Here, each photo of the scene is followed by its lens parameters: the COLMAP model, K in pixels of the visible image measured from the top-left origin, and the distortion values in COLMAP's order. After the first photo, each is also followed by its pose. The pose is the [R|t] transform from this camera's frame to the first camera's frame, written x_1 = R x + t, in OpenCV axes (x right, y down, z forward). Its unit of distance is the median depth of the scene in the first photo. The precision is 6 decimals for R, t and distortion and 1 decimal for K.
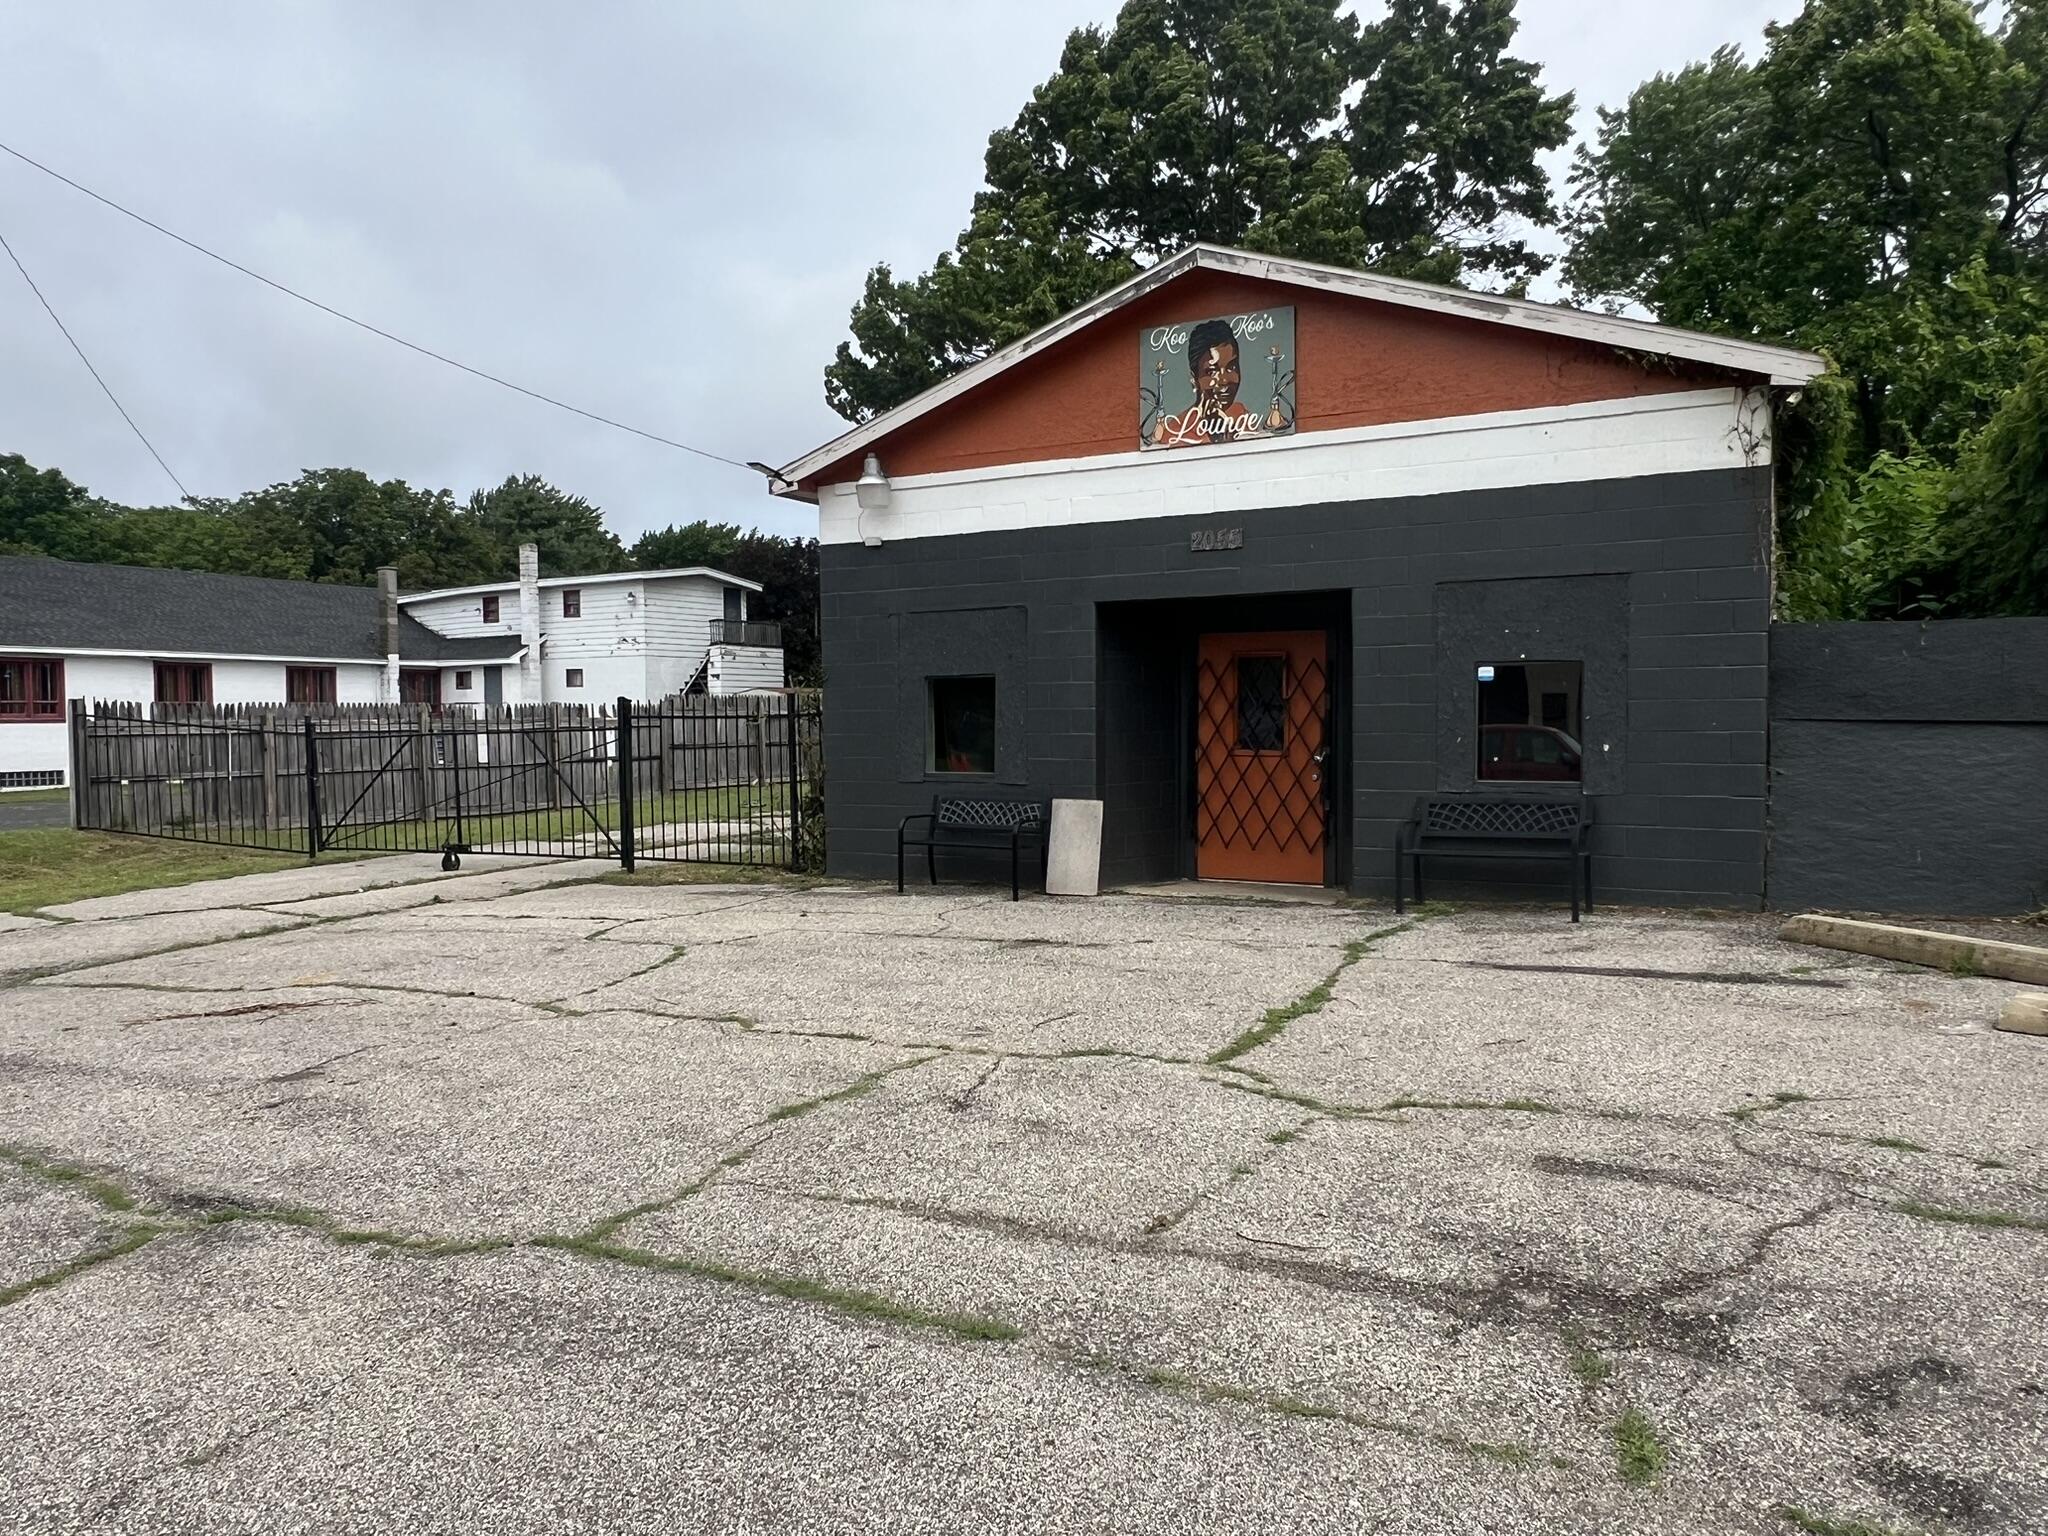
lens RADIAL K [[1465.7, 0, 1013.0], [0, 1465.7, 771.6], [0, 0, 1]] dist [0.000052, -0.007180]
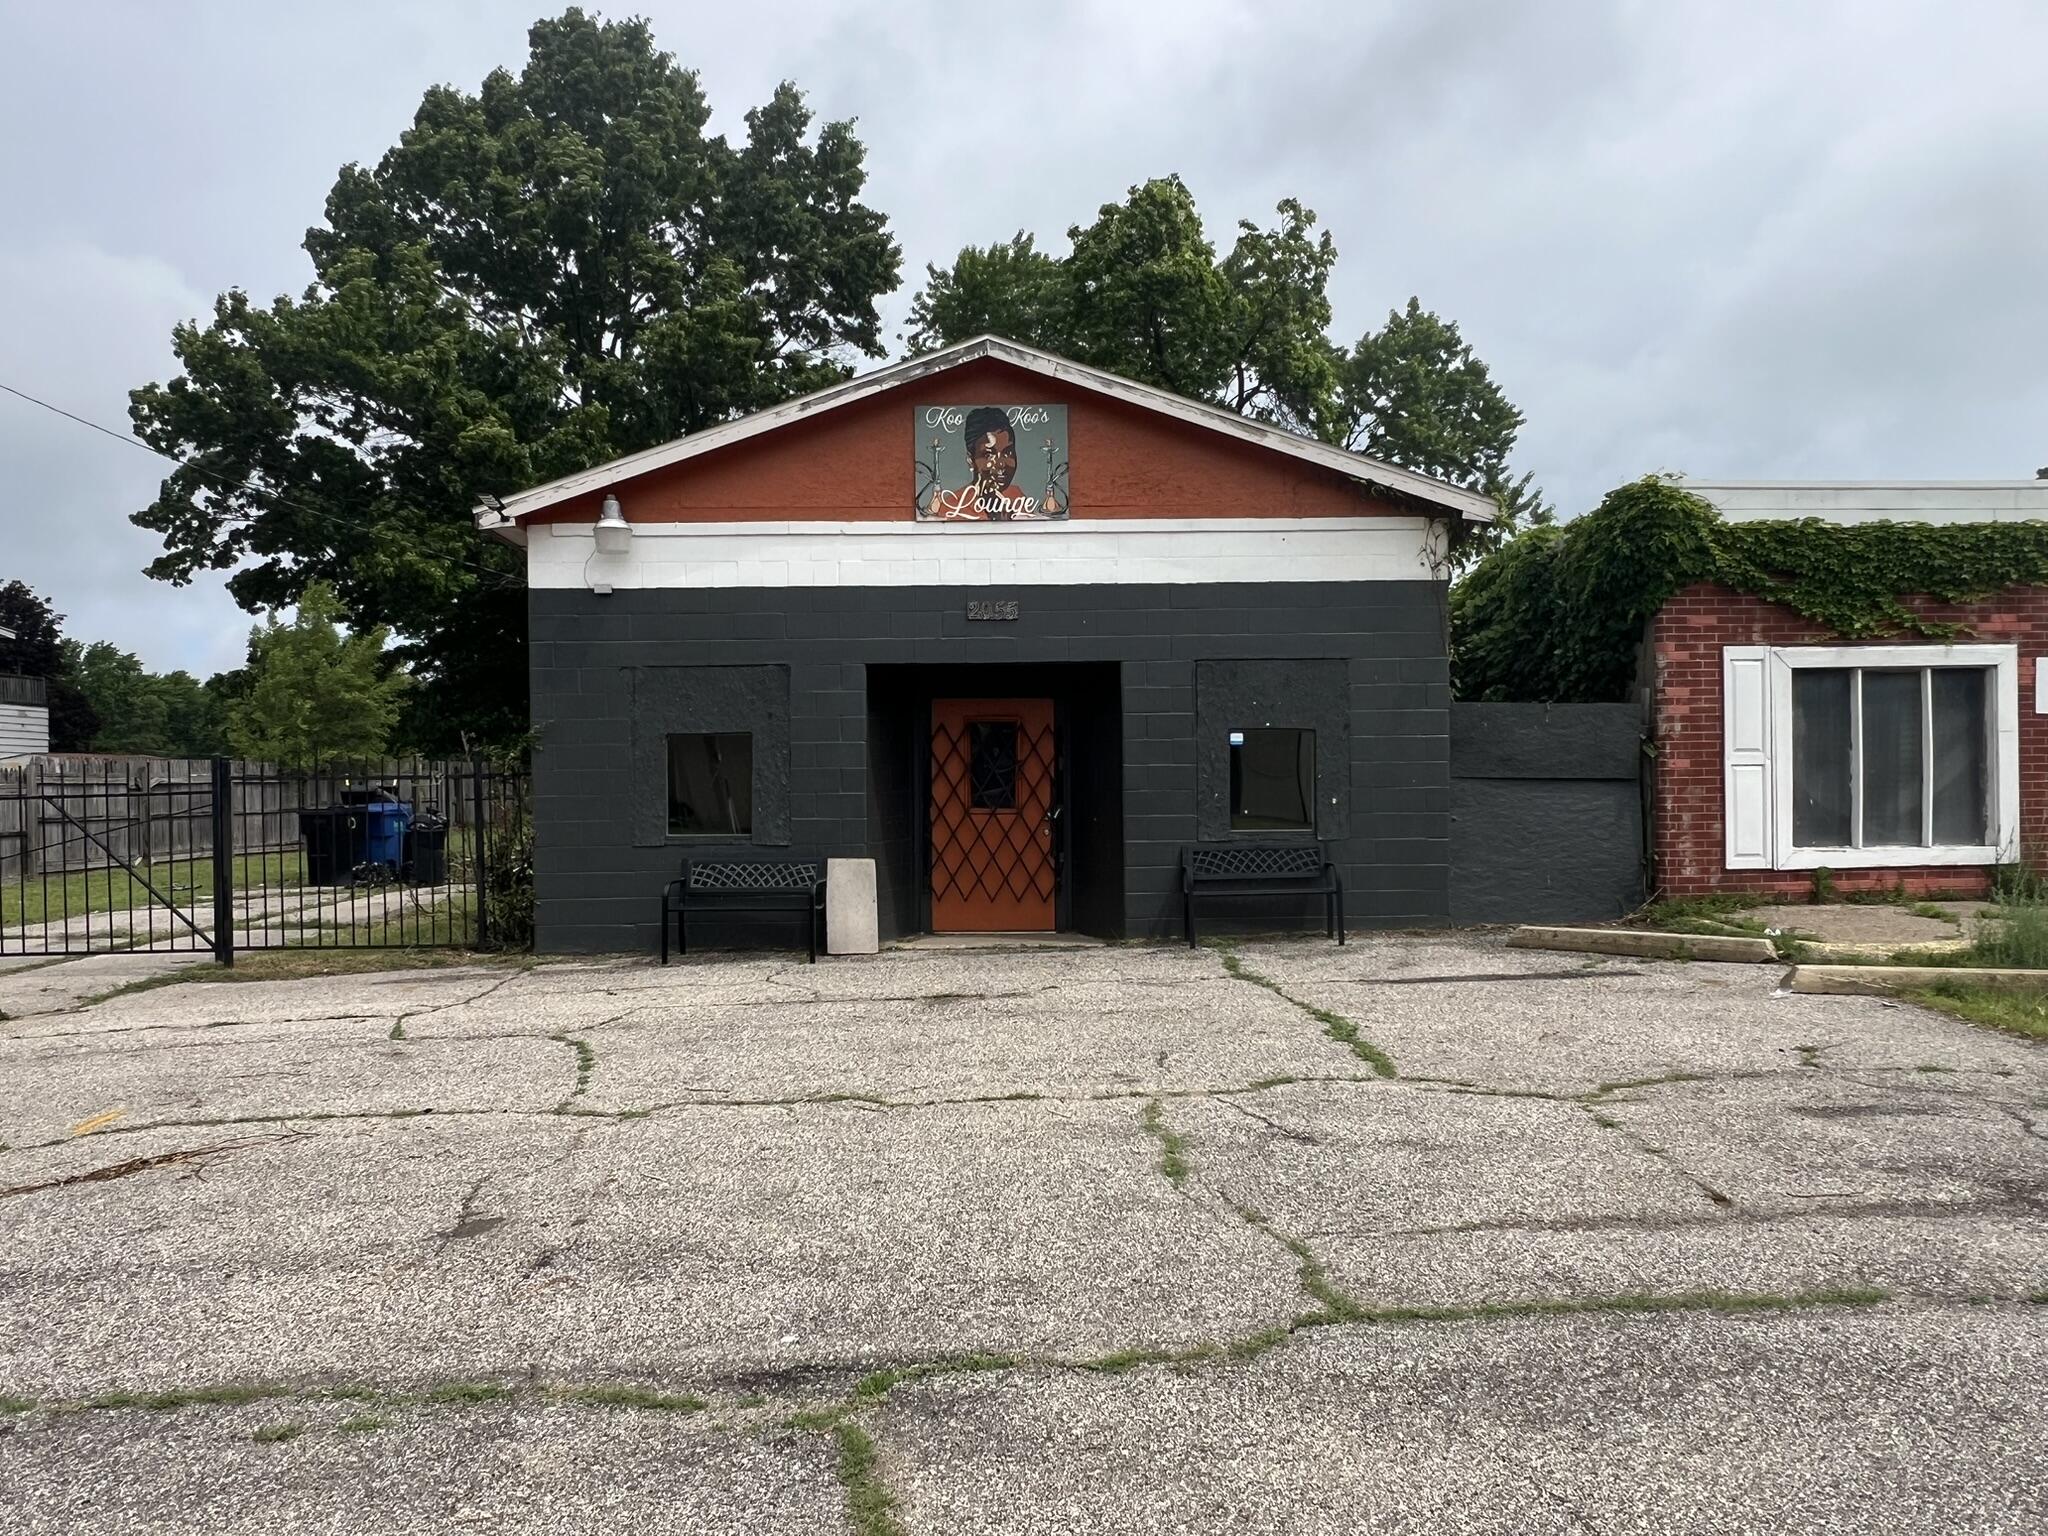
lens RADIAL K [[1380.5, 0, 1024.6], [0, 1380.5, 778.4], [0, 0, 1]] dist [-0.001468, -0.004133]
pose [[0.861034, 0.002021, 0.508543, -0.374686], [0.021412, 0.998961, -0.040224, 0.005264], [-0.508096, 0.045523, 0.860097, 0.136781]]
